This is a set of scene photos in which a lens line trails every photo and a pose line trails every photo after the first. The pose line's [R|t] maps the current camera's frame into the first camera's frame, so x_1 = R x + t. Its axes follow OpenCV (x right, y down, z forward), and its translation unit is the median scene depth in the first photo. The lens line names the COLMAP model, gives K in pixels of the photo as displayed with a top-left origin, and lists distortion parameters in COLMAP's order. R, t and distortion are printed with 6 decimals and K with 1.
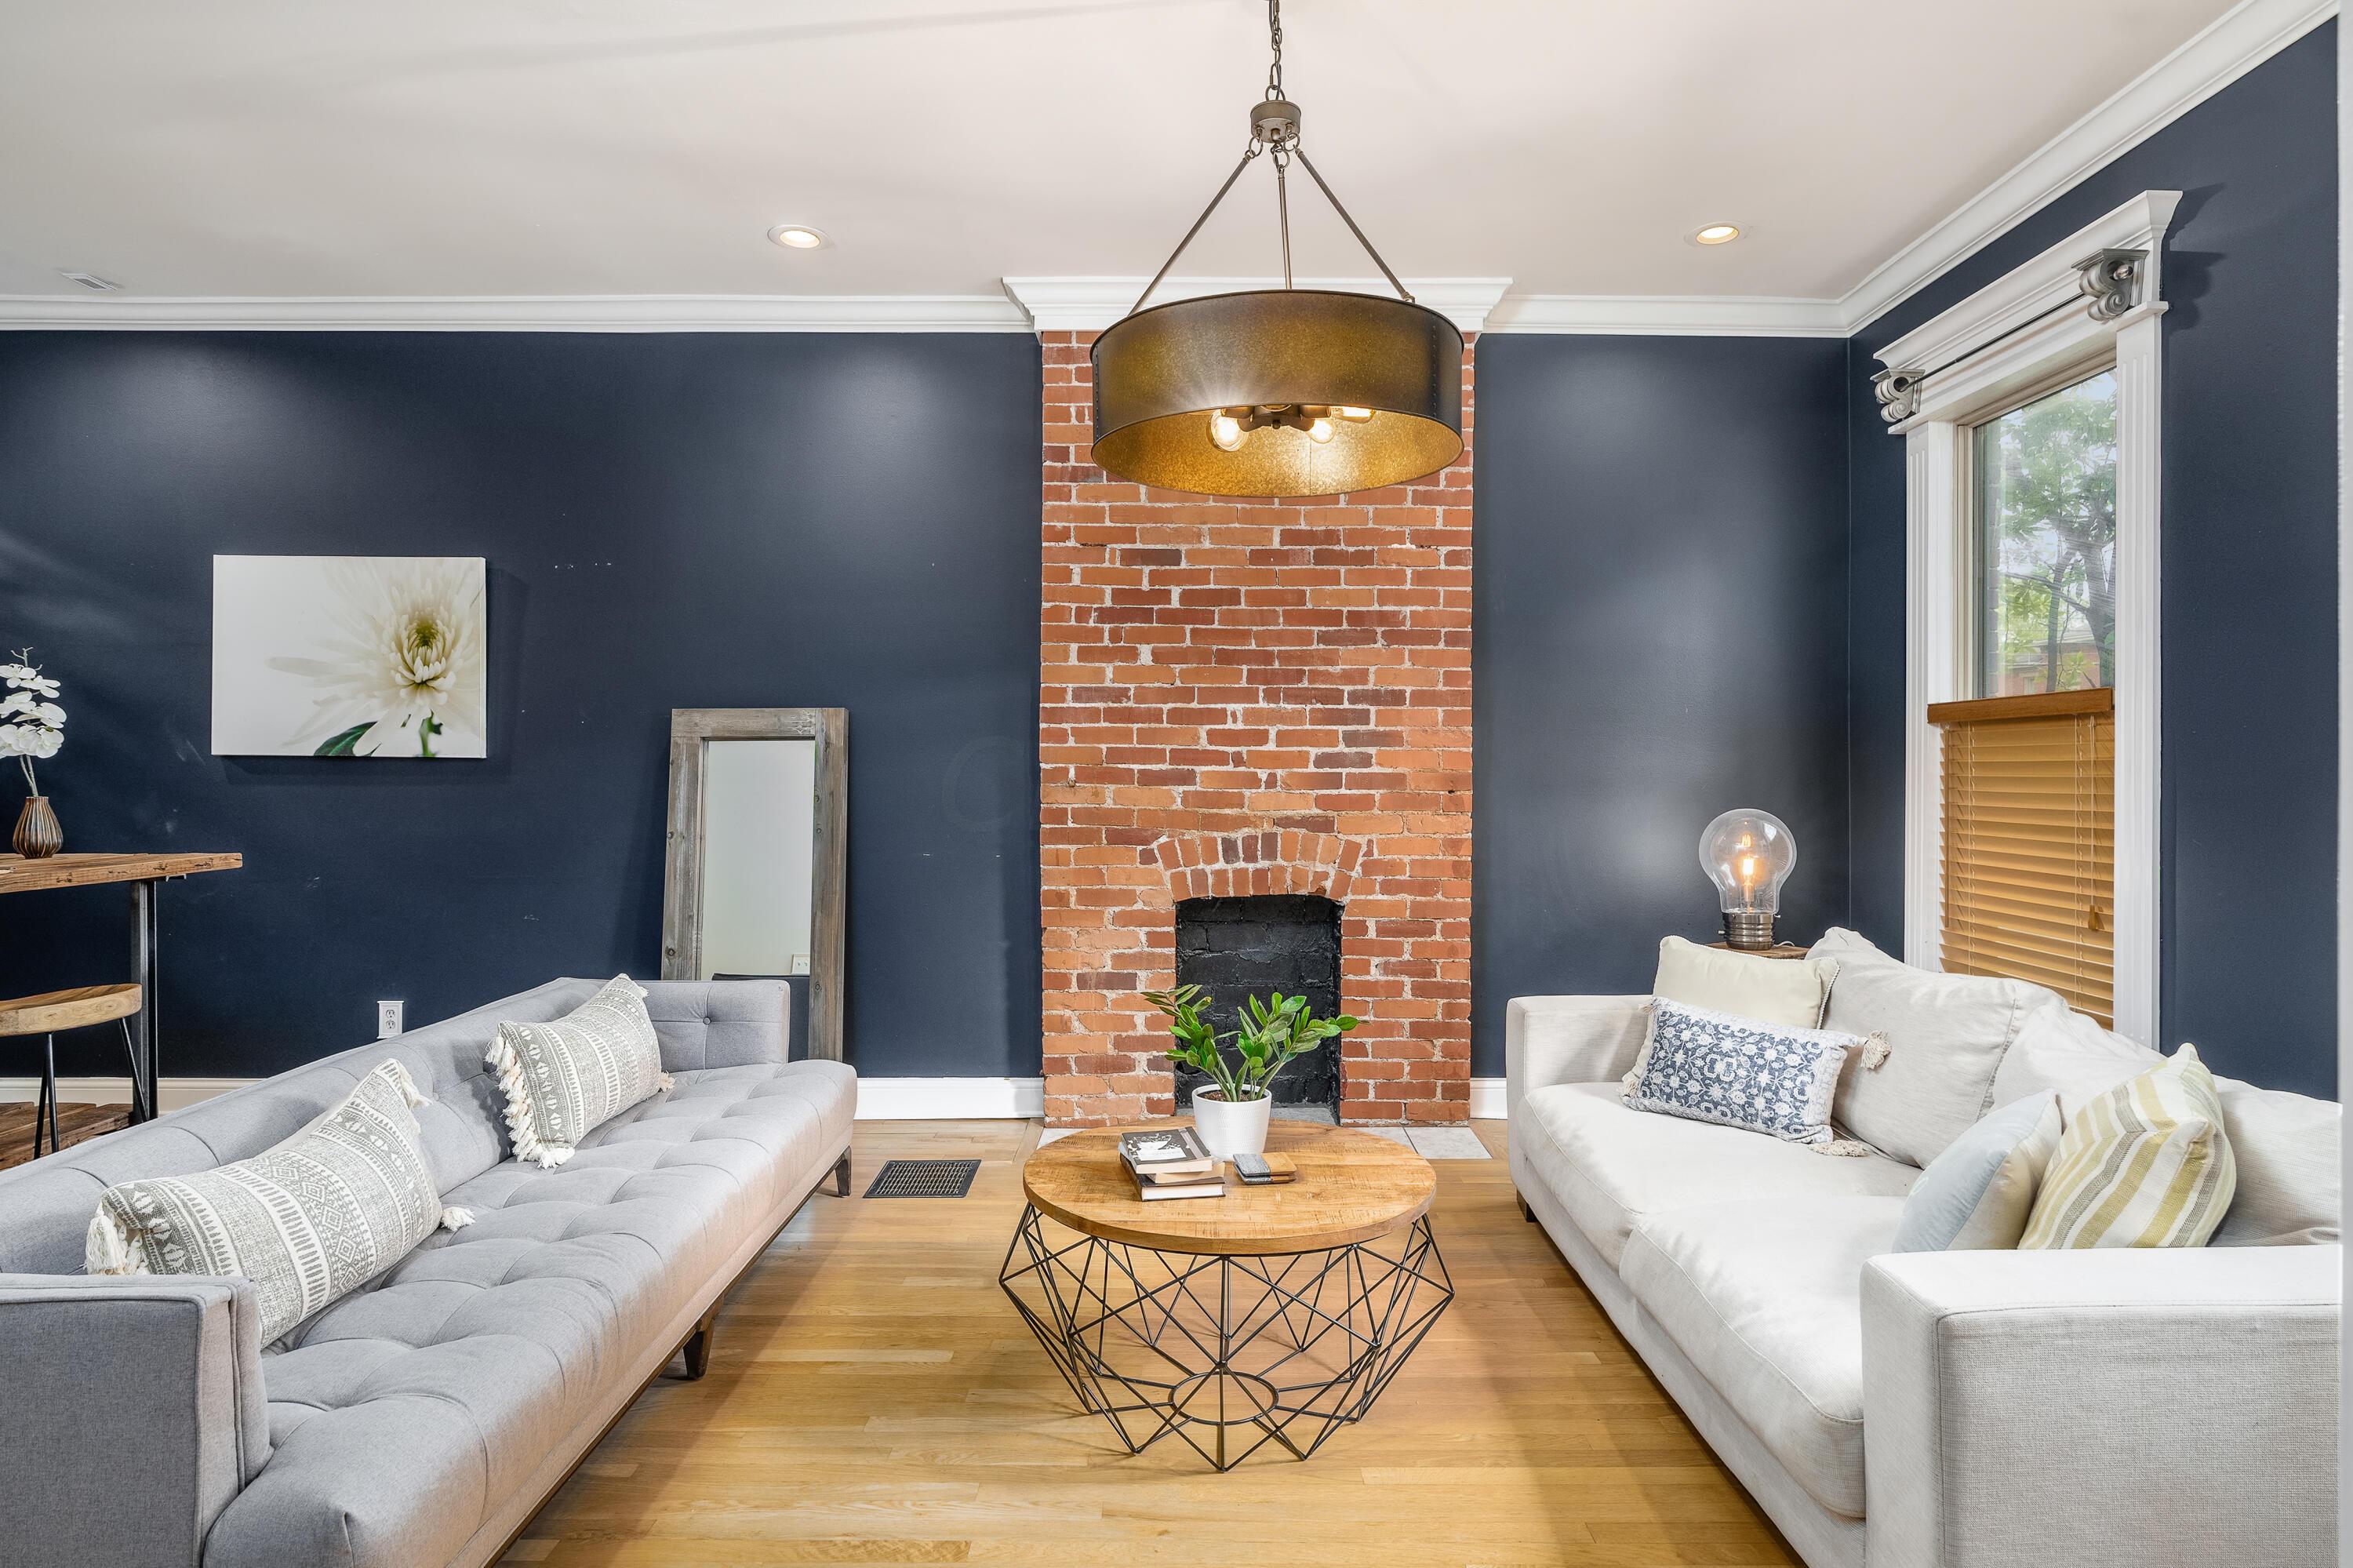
lens RADIAL K [[1286.6, 0, 1173.4], [0, 1286.6, 793.5], [0, 0, 1]] dist [0.001346, -0.001586]
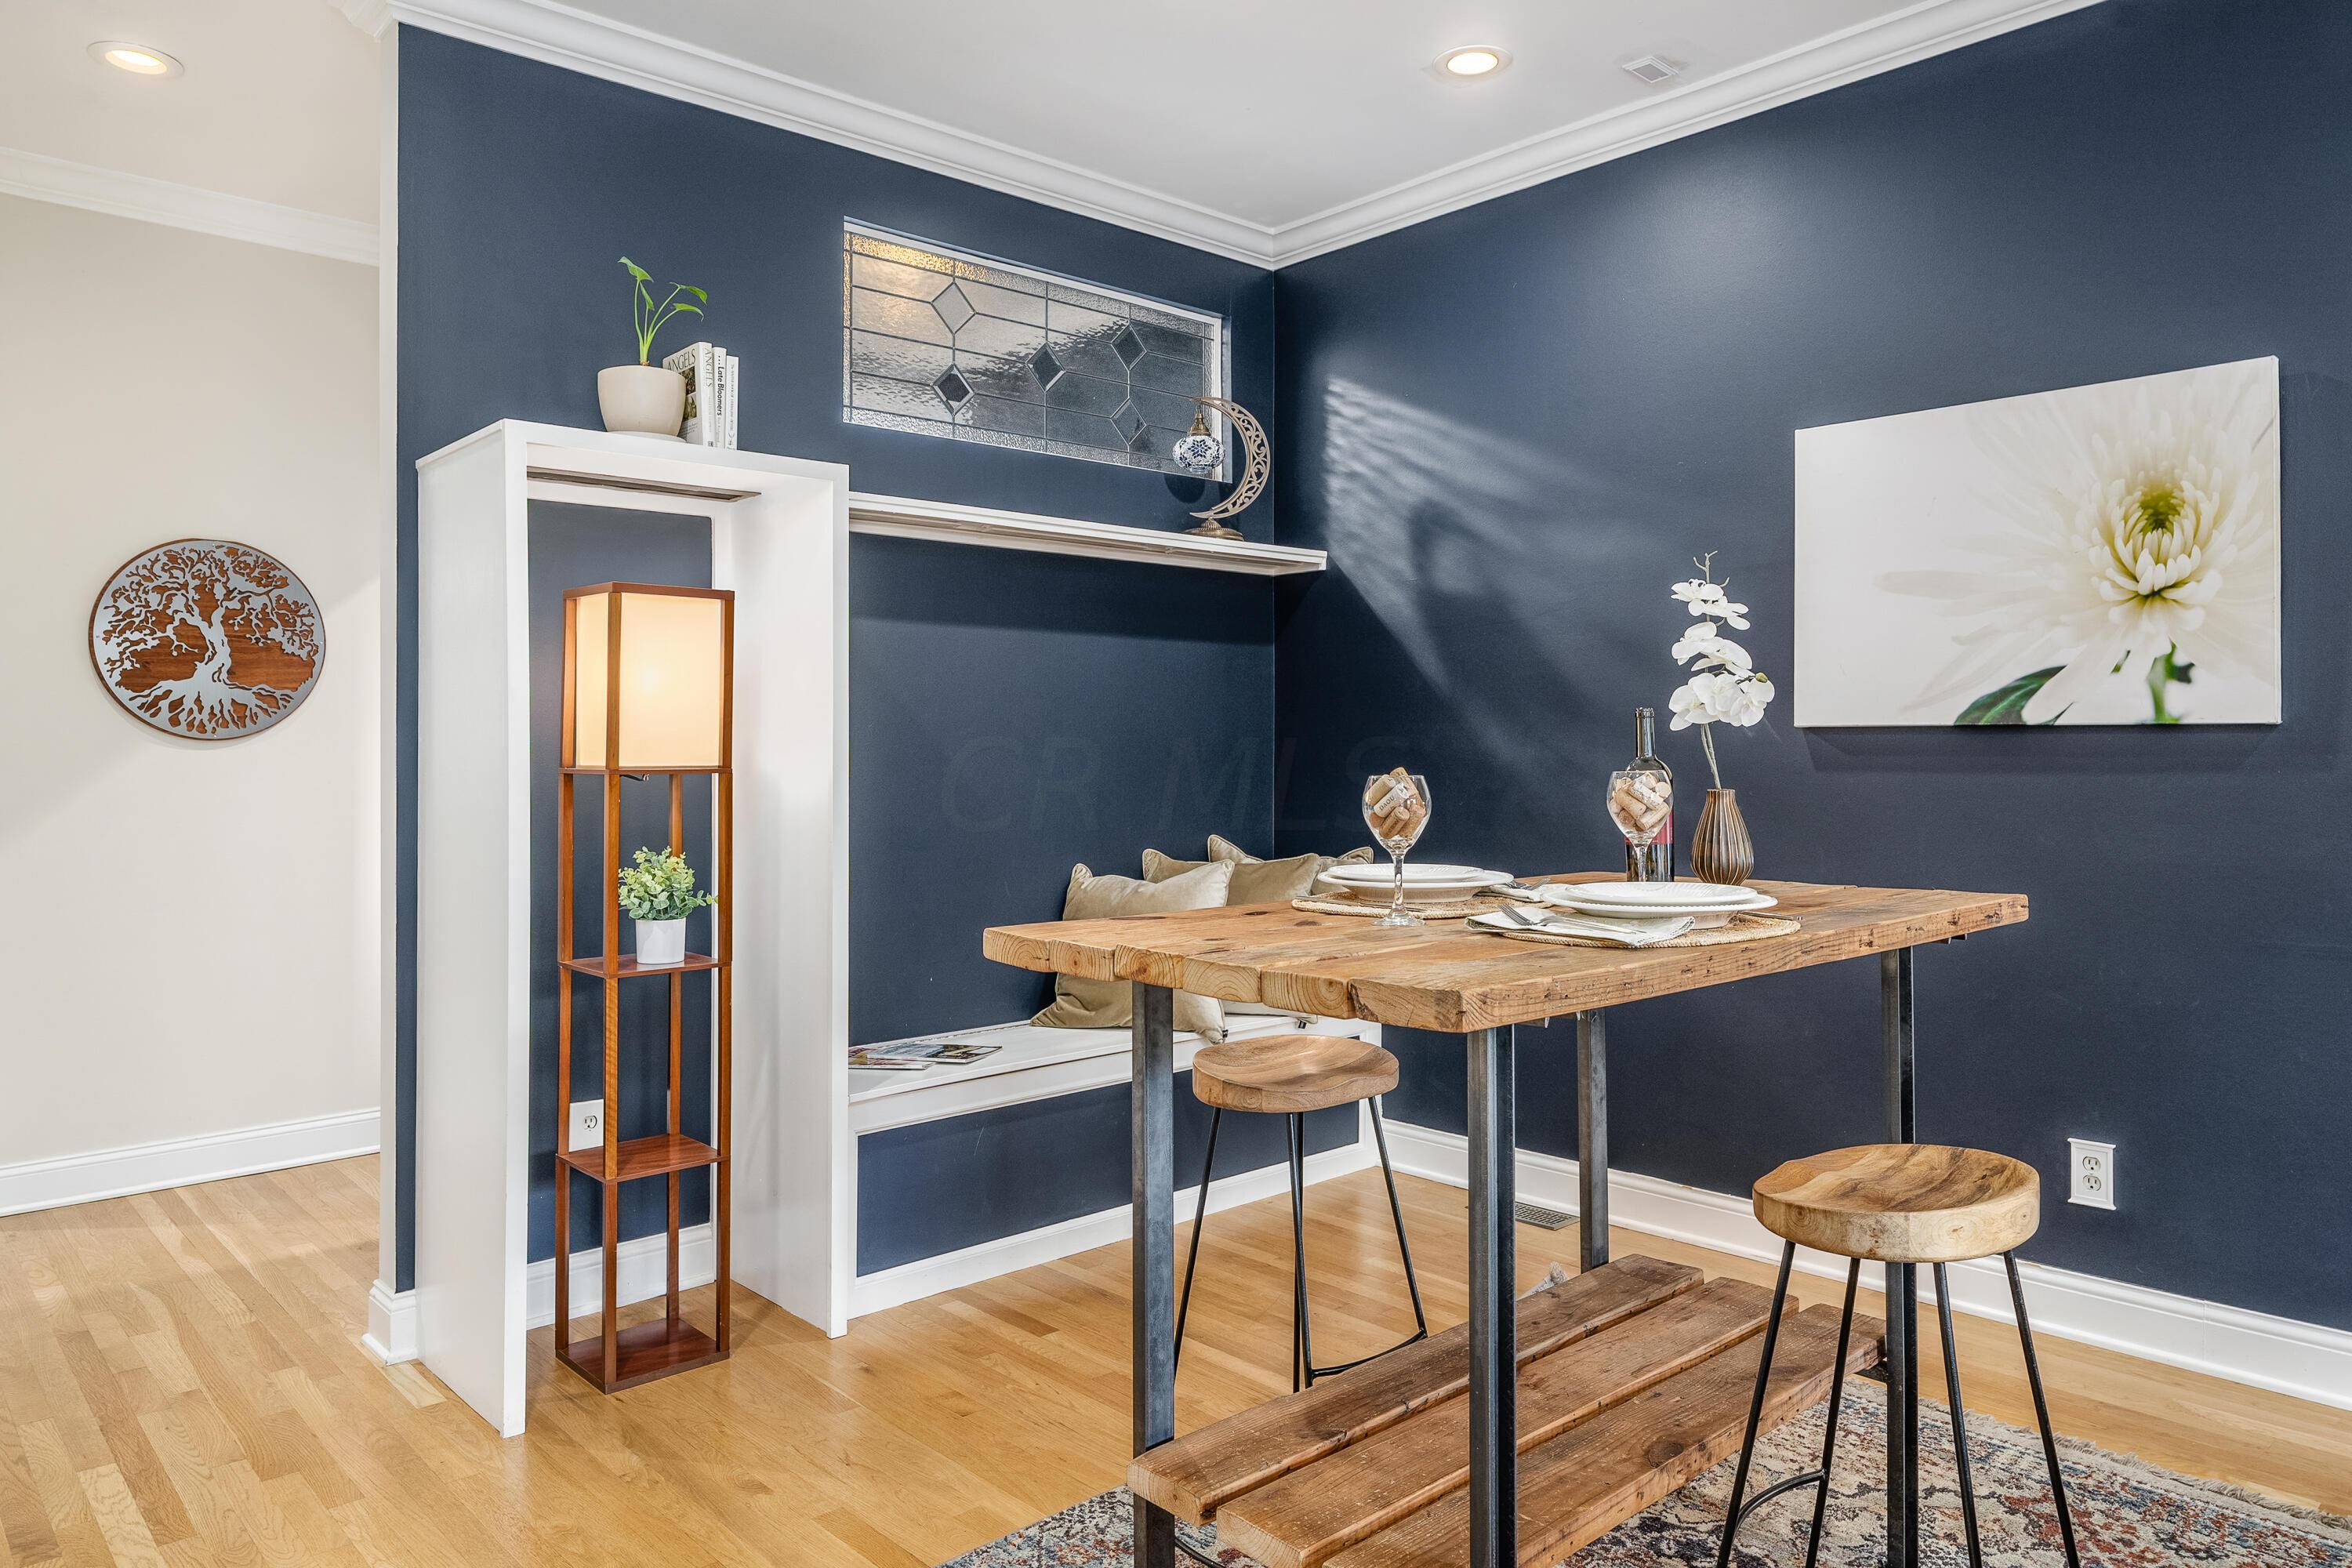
lens RADIAL K [[1534.9, 0, 1193.8], [0, 1534.9, 752.9], [0, 0, 1]] dist [-0.002062, 0.000054]
pose [[0.689486, -0.006808, -0.724267, -0.398242], [-0.007584, 0.999833, -0.016618, -0.000906], [0.724260, 0.016951, 0.689319, 0.230575]]
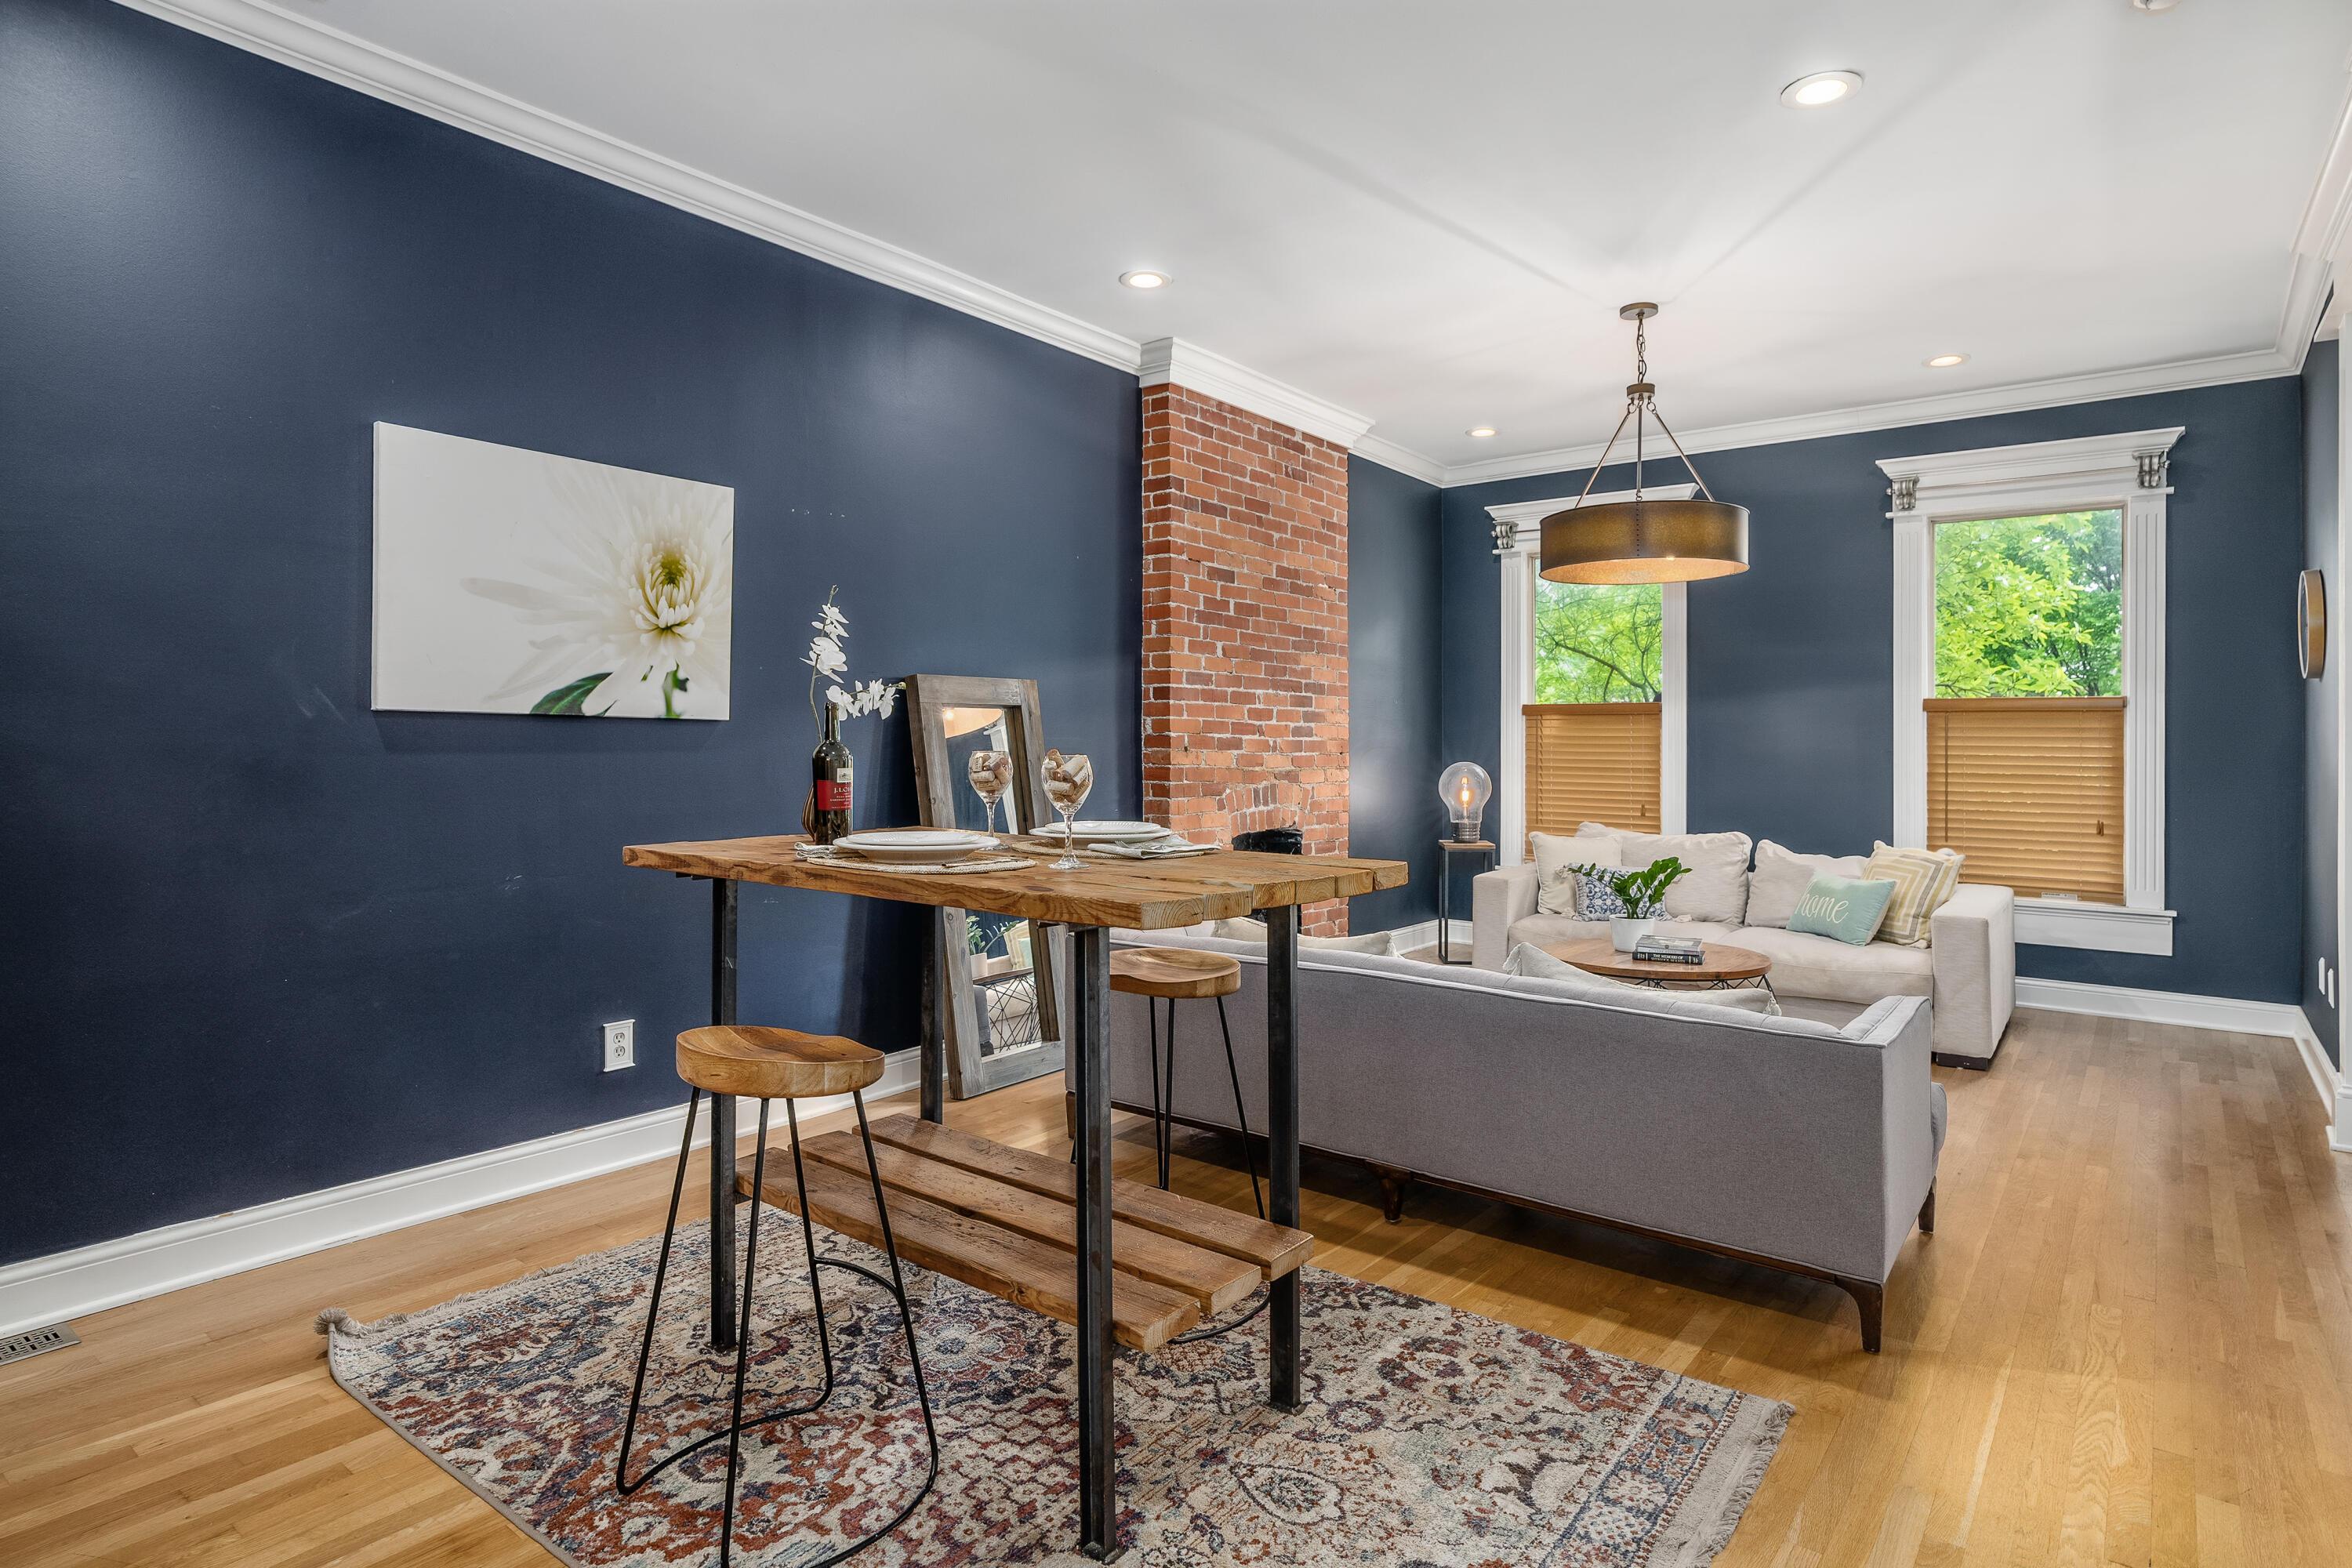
lens RADIAL K [[1286.0, 0, 1197.5], [0, 1286.0, 759.7], [0, 0, 1]] dist [0.001346, -0.001586]
pose [[0.593944, -0.009468, 0.804451, -1.082888], [0.006816, 0.999954, 0.006736, -0.005282], [-0.804477, 0.001482, 0.593981, 0.246217]]
